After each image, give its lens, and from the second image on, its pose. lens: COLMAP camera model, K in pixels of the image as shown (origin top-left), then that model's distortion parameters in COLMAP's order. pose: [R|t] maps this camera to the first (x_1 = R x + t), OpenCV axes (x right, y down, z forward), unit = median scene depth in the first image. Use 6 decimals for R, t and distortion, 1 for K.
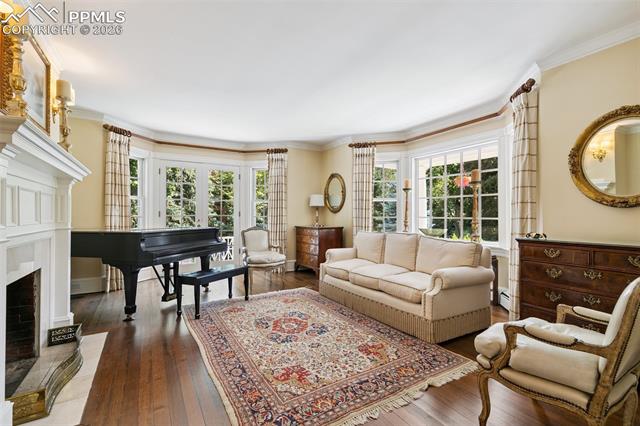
lens RADIAL K [[291.0, 0, 322.7], [0, 291.0, 213.3], [0, 0, 1]] dist [0.009899, 0.000219]
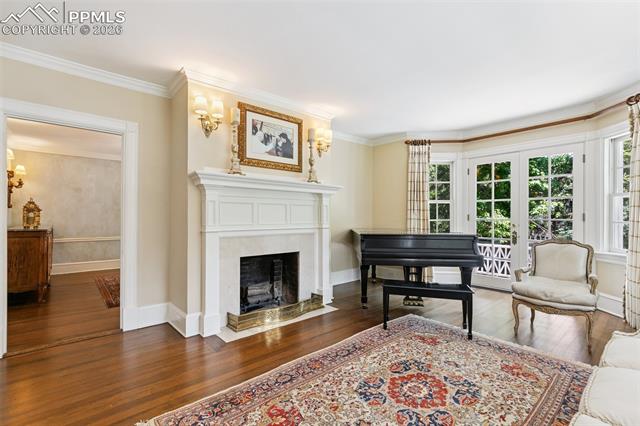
lens RADIAL K [[291.0, 0, 321.7], [0, 291.0, 216.9], [0, 0, 1]] dist [0.009899, 0.000219]
pose [[0.168877, -0.001628, -0.985636, 0.489947], [0.003932, 0.999992, -0.000978, -0.000833], [0.985629, -0.003710, 0.168882, 0.672360]]
